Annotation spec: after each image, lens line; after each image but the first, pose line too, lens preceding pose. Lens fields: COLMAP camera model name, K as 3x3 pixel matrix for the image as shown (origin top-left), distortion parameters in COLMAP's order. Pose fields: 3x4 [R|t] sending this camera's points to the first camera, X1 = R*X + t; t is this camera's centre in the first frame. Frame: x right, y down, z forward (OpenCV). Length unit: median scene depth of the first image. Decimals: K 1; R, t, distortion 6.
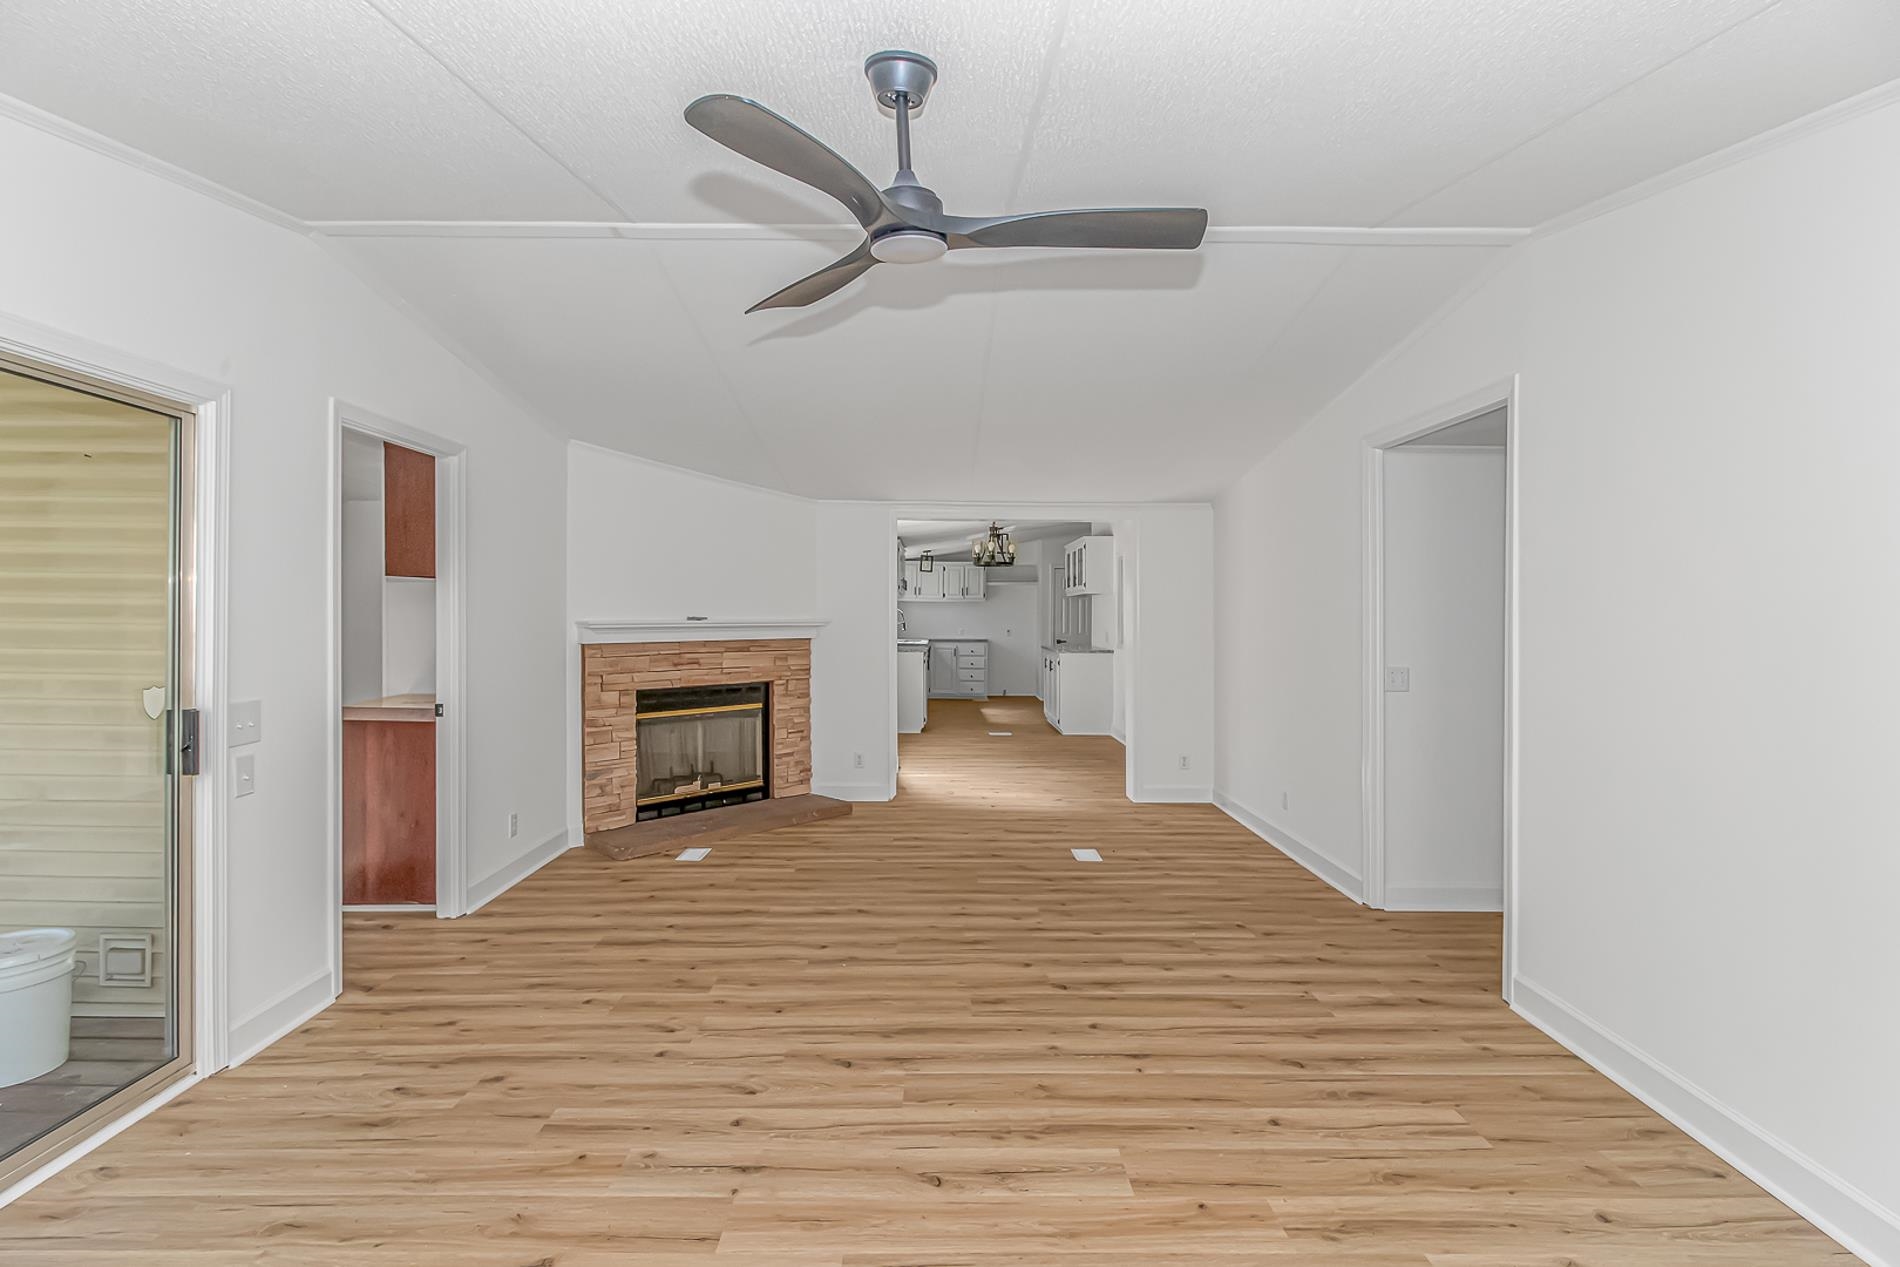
lens RADIAL K [[897.2, 0, 952.3], [0, 897.2, 619.3], [0, 0, 1]] dist [-0.004139, -0.000666]
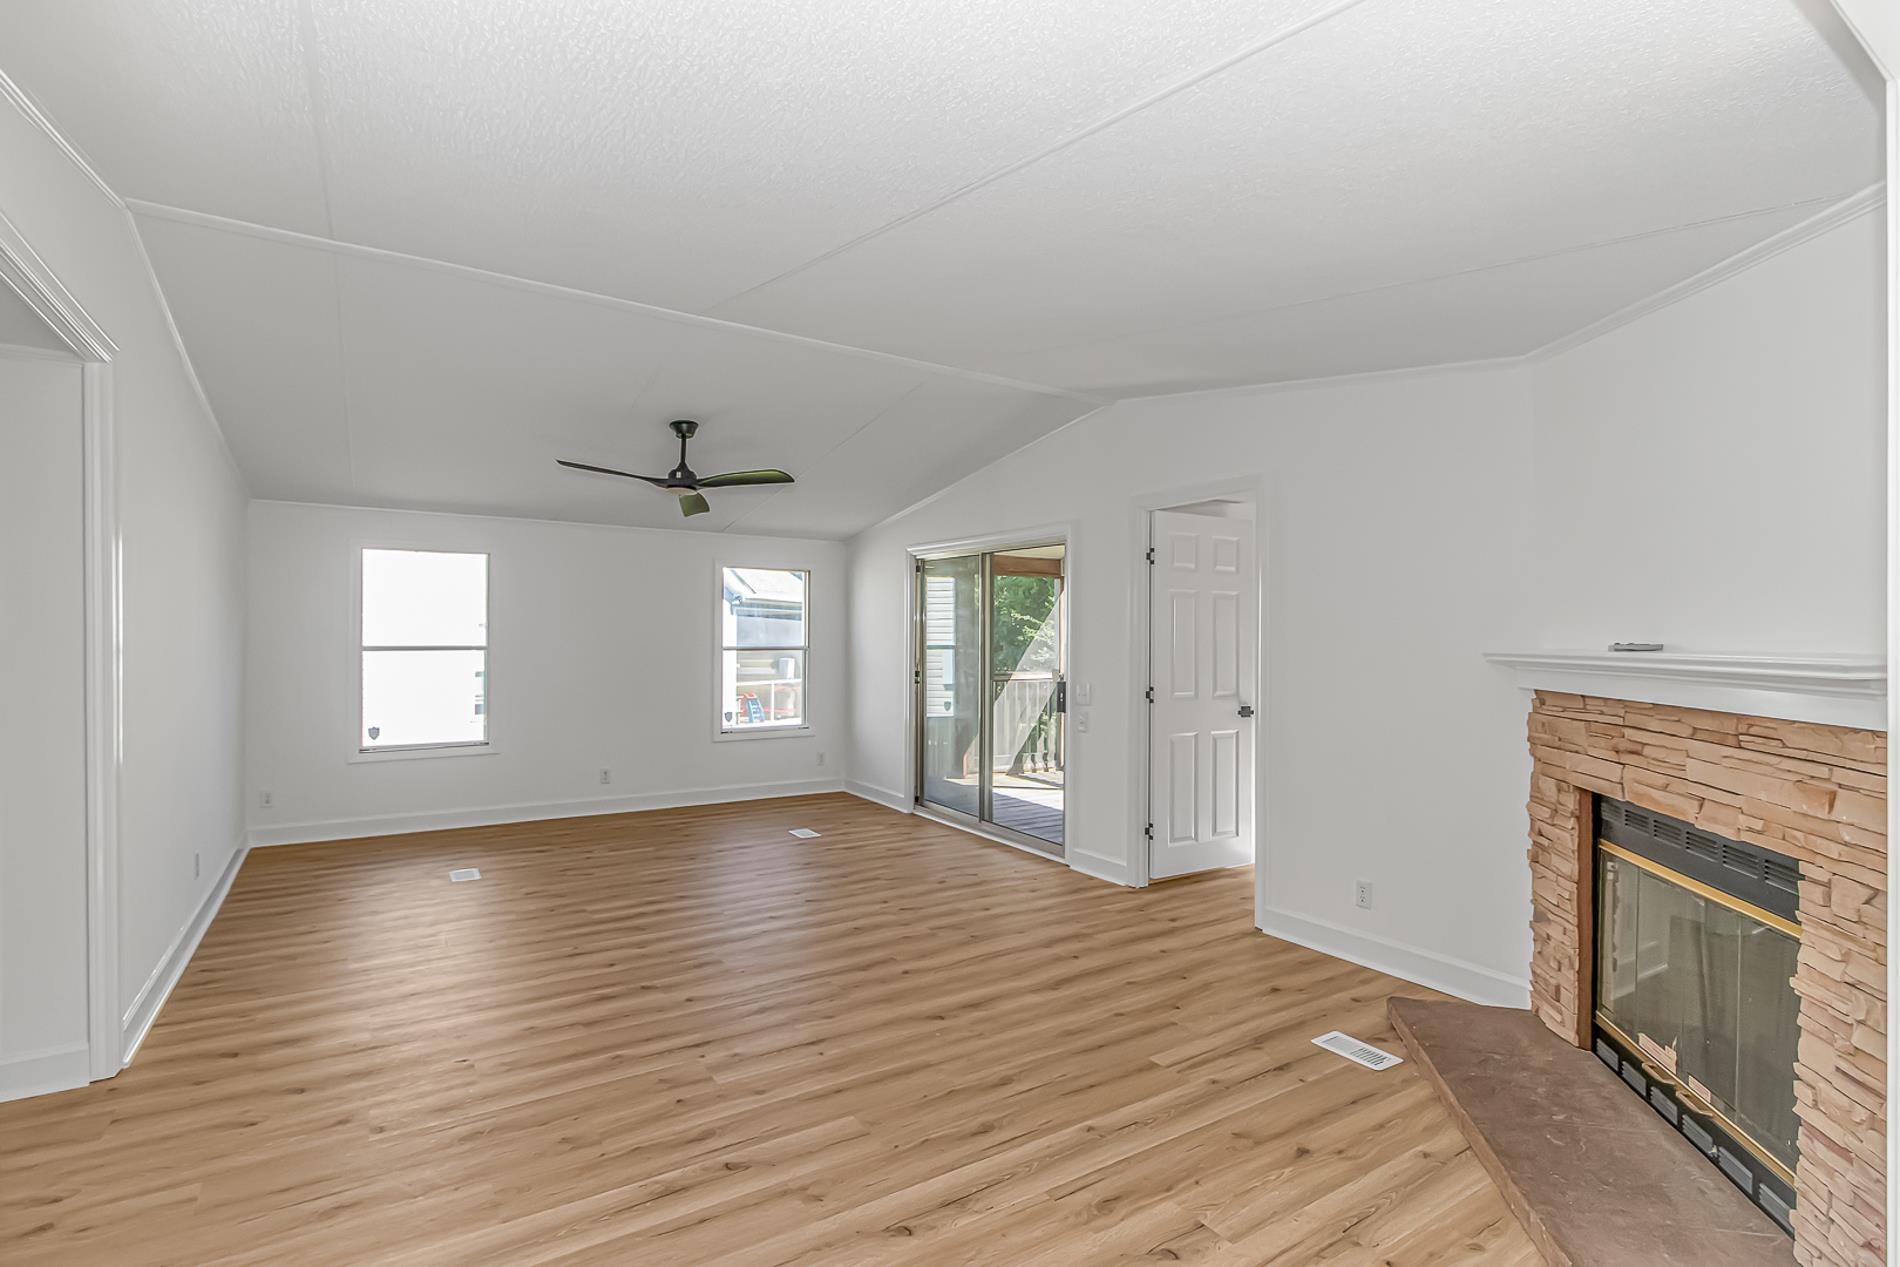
lens RADIAL K [[897.2, 0, 963.3], [0, 897.2, 644.3], [0, 0, 1]] dist [-0.004139, -0.000666]
pose [[-0.844953, -0.003525, -0.534829, 0.348462], [-0.009101, 0.999928, 0.007788, -0.004798], [0.534763, 0.011448, -0.844925, 1.952298]]
